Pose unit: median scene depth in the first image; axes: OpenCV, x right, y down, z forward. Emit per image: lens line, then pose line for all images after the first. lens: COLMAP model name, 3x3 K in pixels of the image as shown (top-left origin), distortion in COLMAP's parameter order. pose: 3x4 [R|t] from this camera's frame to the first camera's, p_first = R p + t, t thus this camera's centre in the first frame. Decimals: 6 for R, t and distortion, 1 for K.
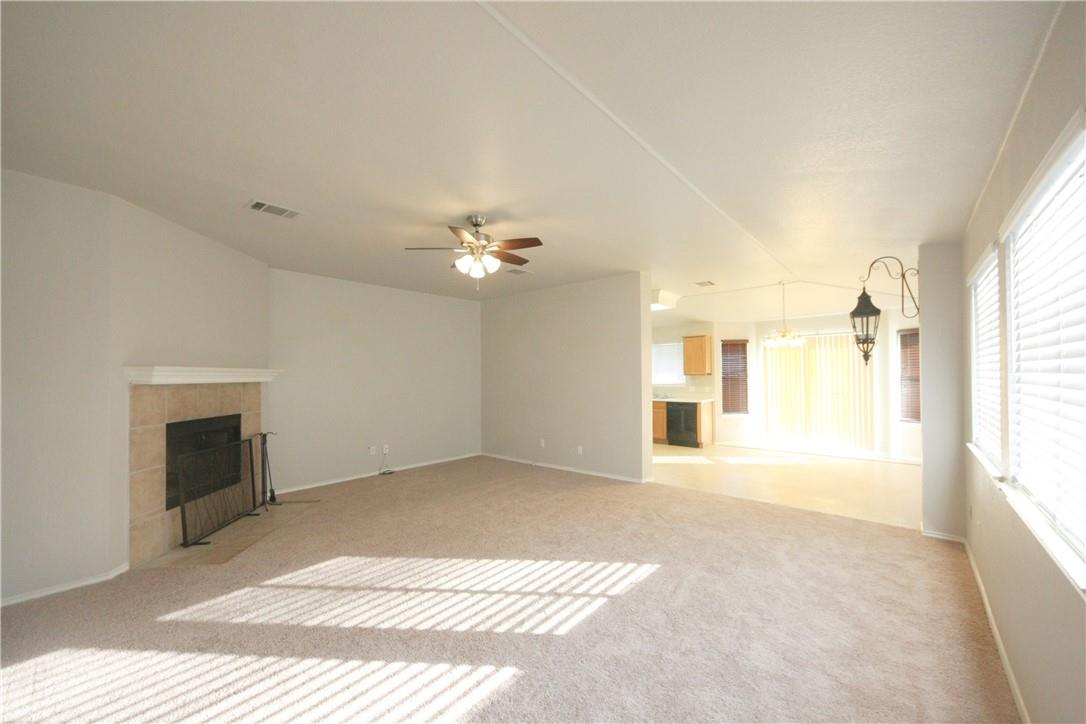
lens RADIAL K [[415.4, 0, 544.3], [0, 415.4, 371.2], [0, 0, 1]] dist [0.006513, -0.000051]
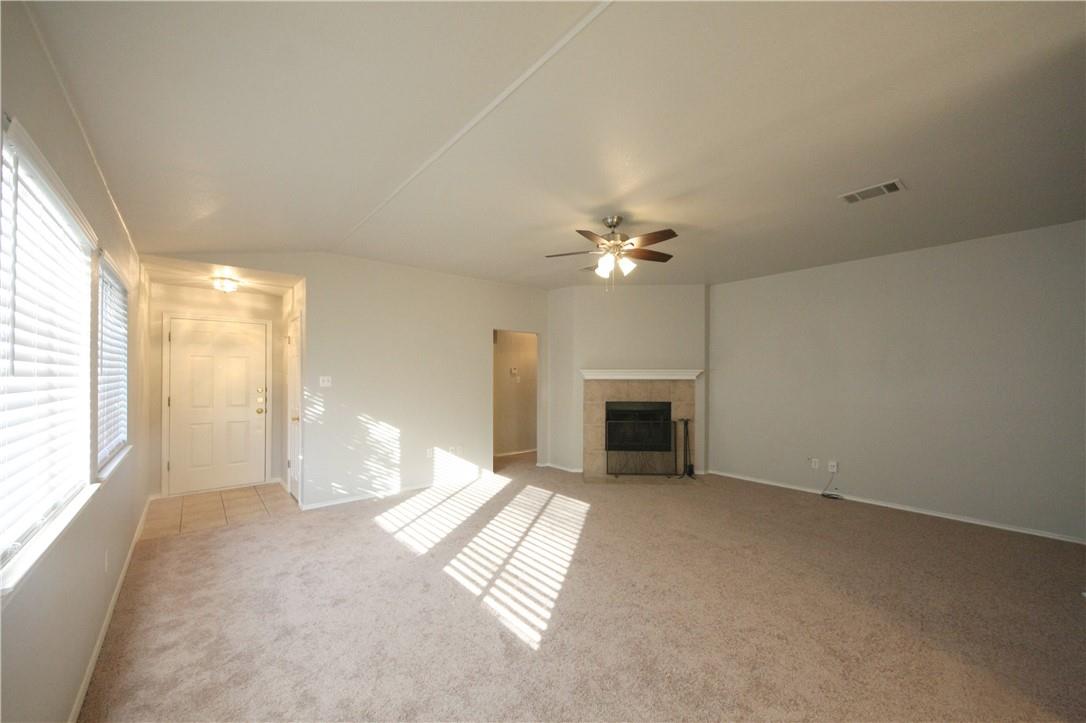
lens RADIAL K [[415.4, 0, 544.3], [0, 415.4, 370.7], [0, 0, 1]] dist [0.006513, -0.000051]
pose [[-0.159216, -0.002037, -0.987242, 0.952019], [0.012721, 0.999911, -0.004114, -0.002163], [0.987162, -0.013213, -0.159176, 1.108984]]
